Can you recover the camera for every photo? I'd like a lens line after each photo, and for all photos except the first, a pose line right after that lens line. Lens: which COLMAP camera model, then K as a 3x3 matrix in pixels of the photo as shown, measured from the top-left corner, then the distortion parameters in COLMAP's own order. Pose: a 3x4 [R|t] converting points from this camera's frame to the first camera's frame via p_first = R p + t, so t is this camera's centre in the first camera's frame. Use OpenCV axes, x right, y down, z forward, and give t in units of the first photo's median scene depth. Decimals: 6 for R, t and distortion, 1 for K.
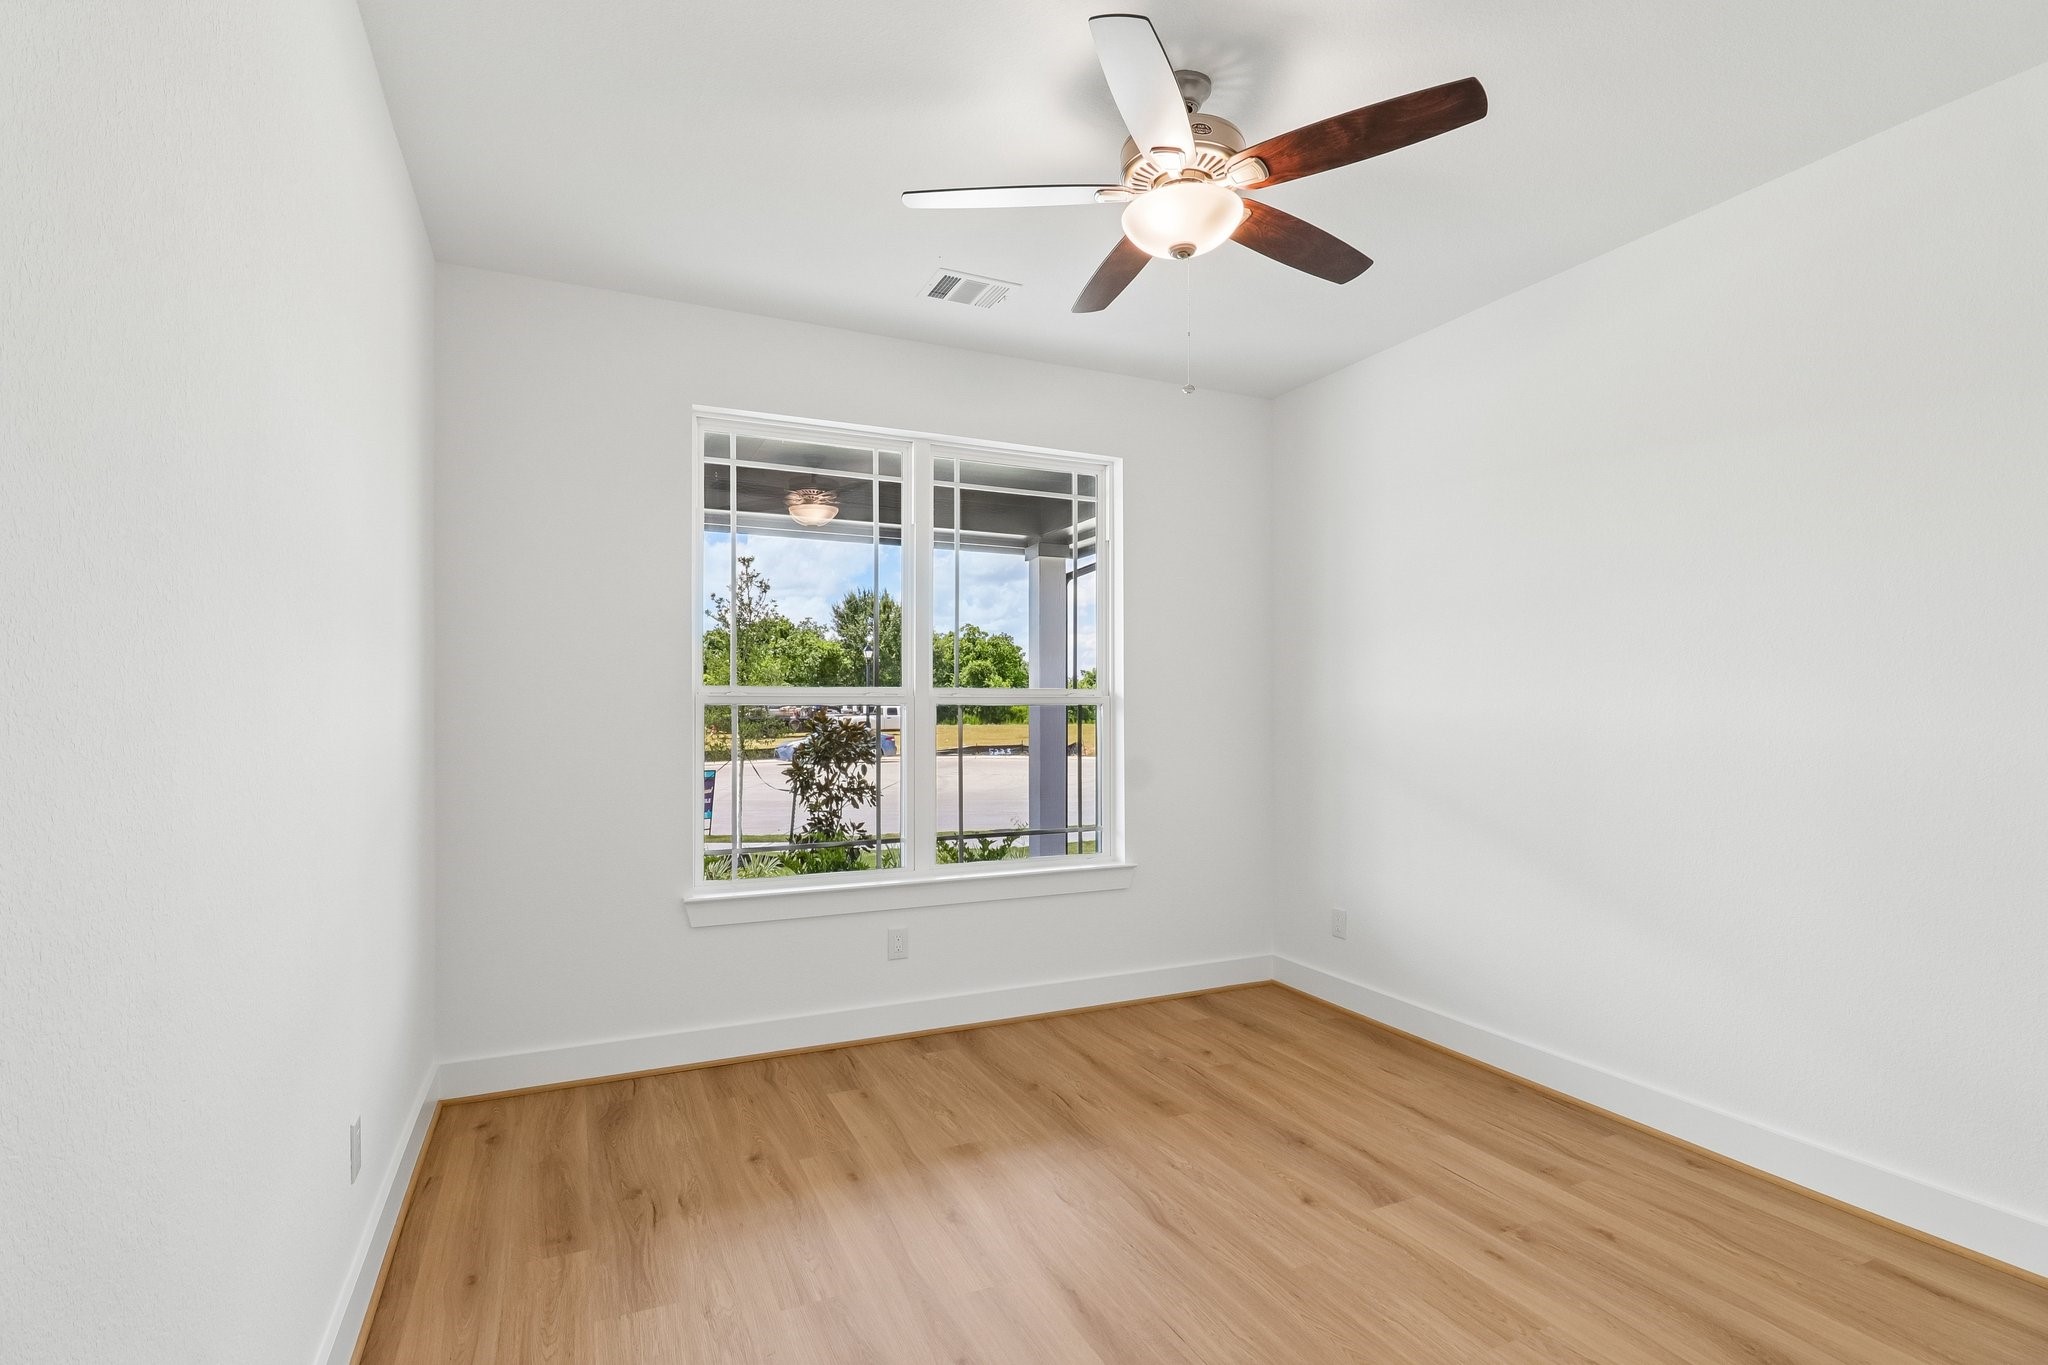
lens RADIAL K [[975.8, 0, 1024.0], [0, 975.8, 682.5], [0, 0, 1]] dist [0.001029, -0.012614]
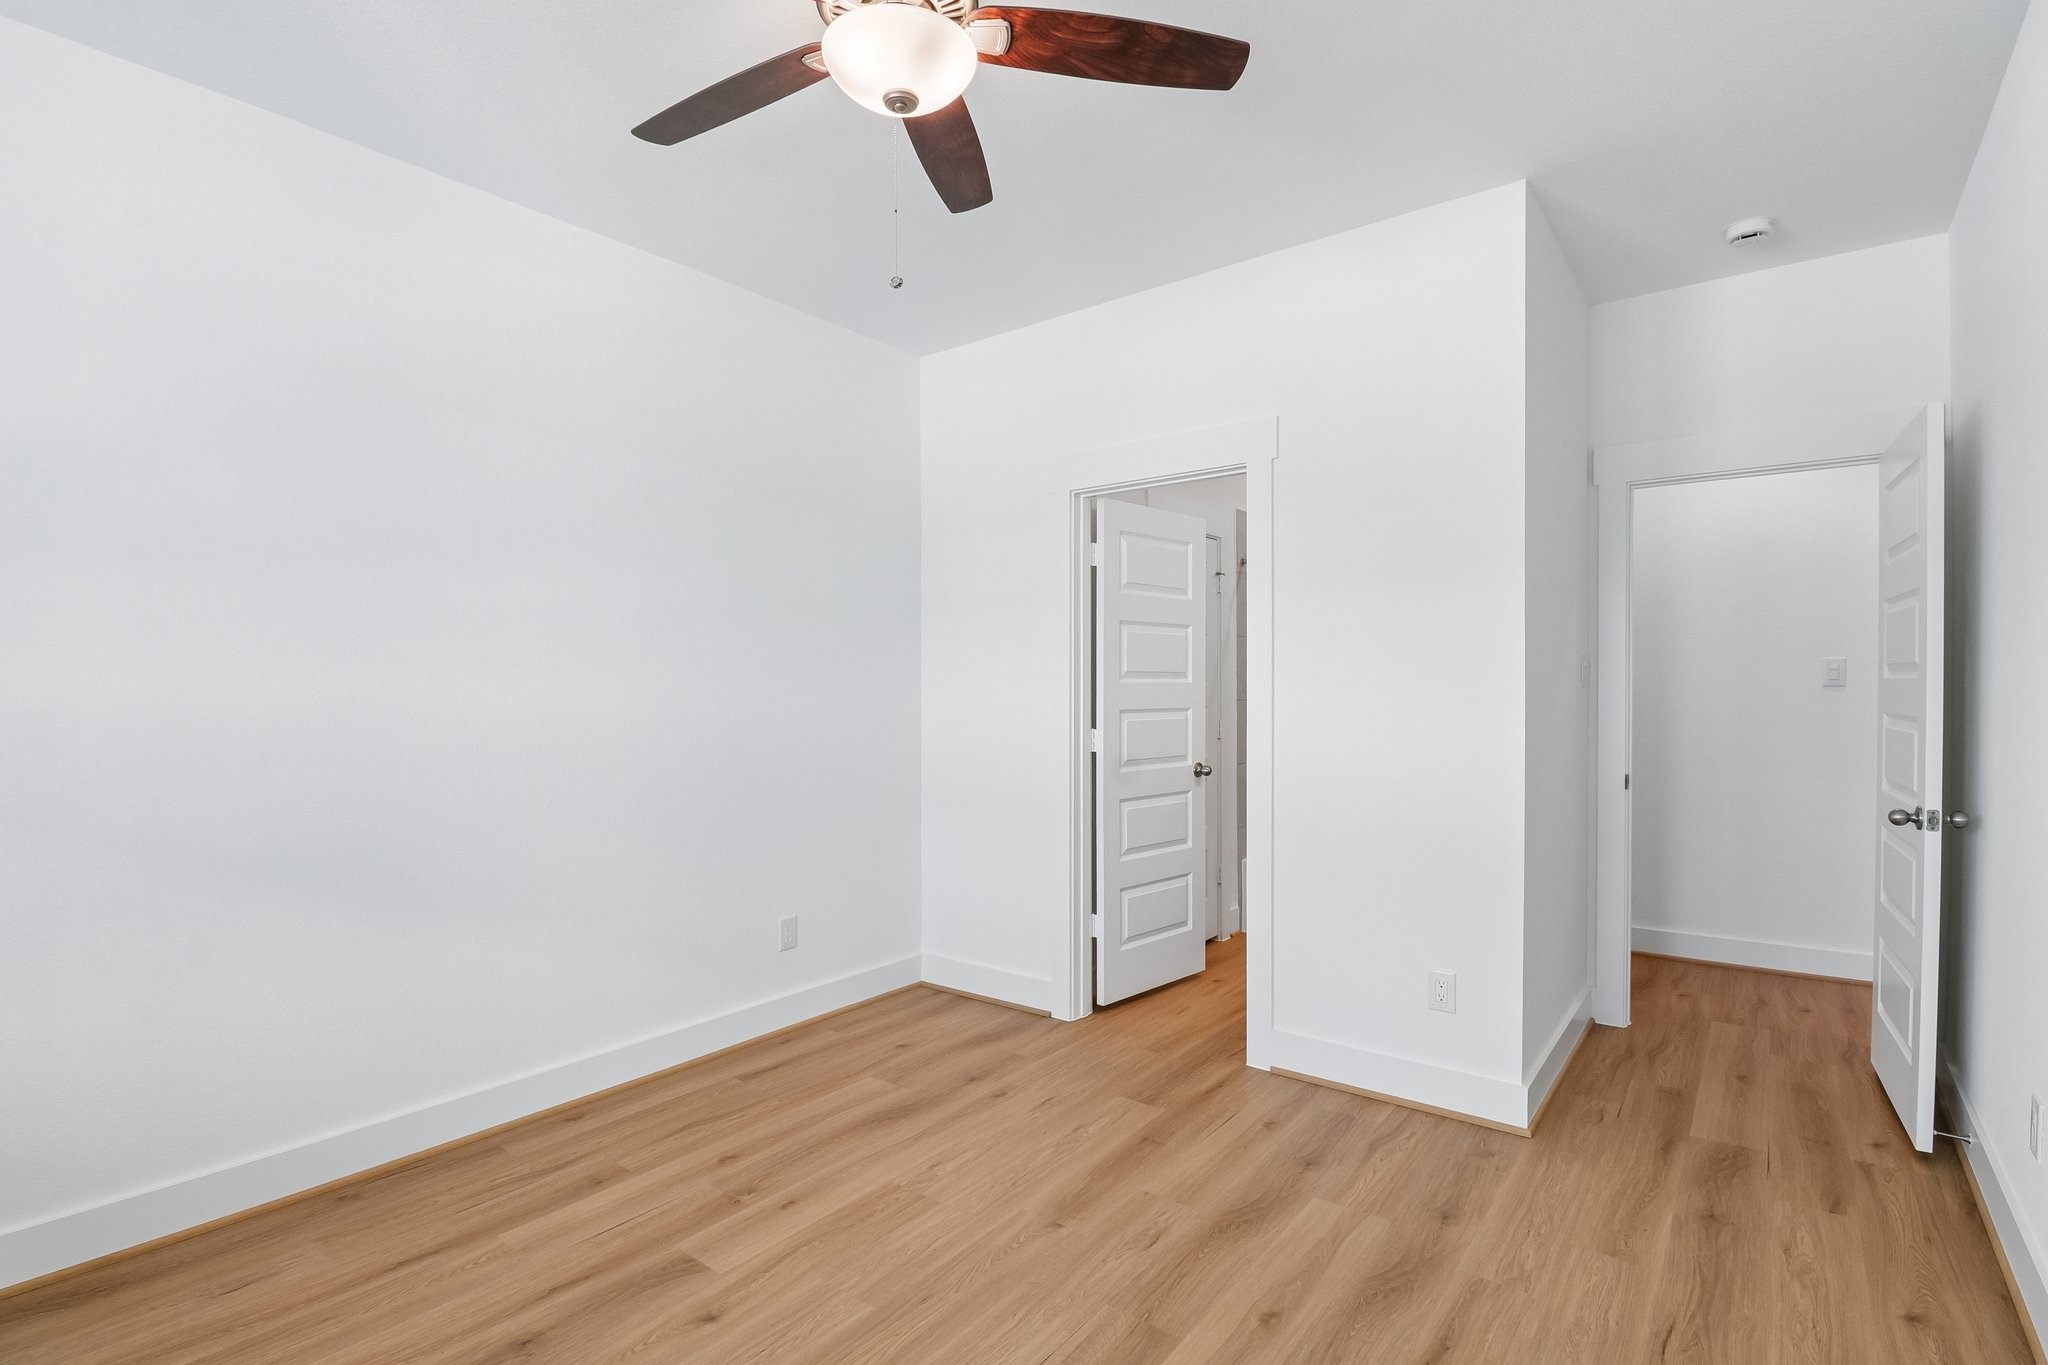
lens RADIAL K [[975.8, 0, 1024.0], [0, 975.8, 682.5], [0, 0, 1]] dist [0.001029, -0.012614]
pose [[-0.454559, 0.004924, 0.890703, -0.517397], [-0.015639, 0.999786, -0.013508, 0.030129], [-0.890579, -0.020070, -0.454385, 1.136435]]
